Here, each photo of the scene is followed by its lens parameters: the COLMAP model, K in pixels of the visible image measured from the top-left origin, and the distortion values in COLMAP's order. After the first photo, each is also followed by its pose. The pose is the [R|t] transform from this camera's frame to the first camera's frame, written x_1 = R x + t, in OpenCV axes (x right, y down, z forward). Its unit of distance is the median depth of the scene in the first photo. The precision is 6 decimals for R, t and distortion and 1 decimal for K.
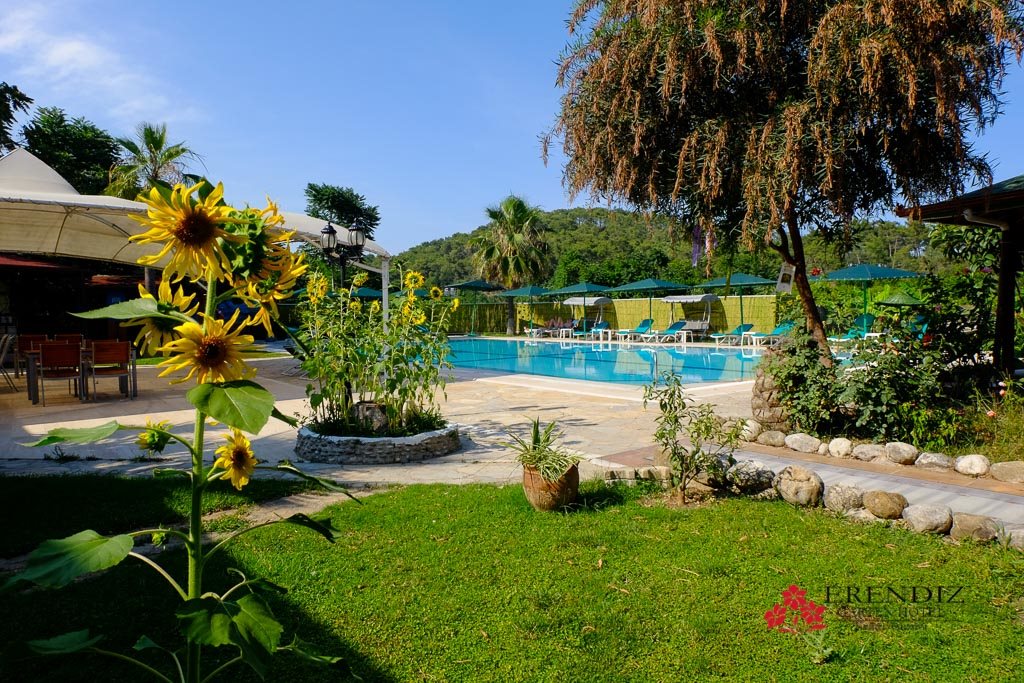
lens RADIAL K [[672.0, 0, 510.4], [0, 672.0, 340.2], [0, 0, 1]] dist [-0.002873, -0.000643]
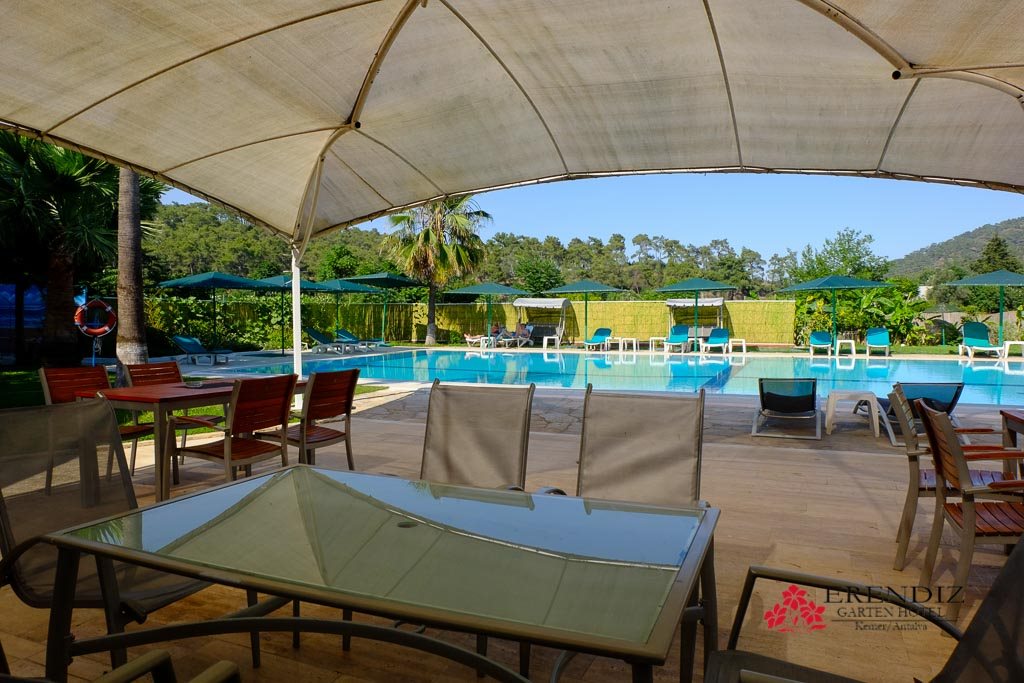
lens RADIAL K [[672.0, 0, 512.8], [0, 672.0, 337.8], [0, 0, 1]] dist [-0.002873, -0.000643]
pose [[0.874292, -0.005546, 0.485369, -0.315307], [0.010447, 0.999918, -0.007394, -0.008851], [-0.485289, 0.011535, 0.874278, 0.280335]]
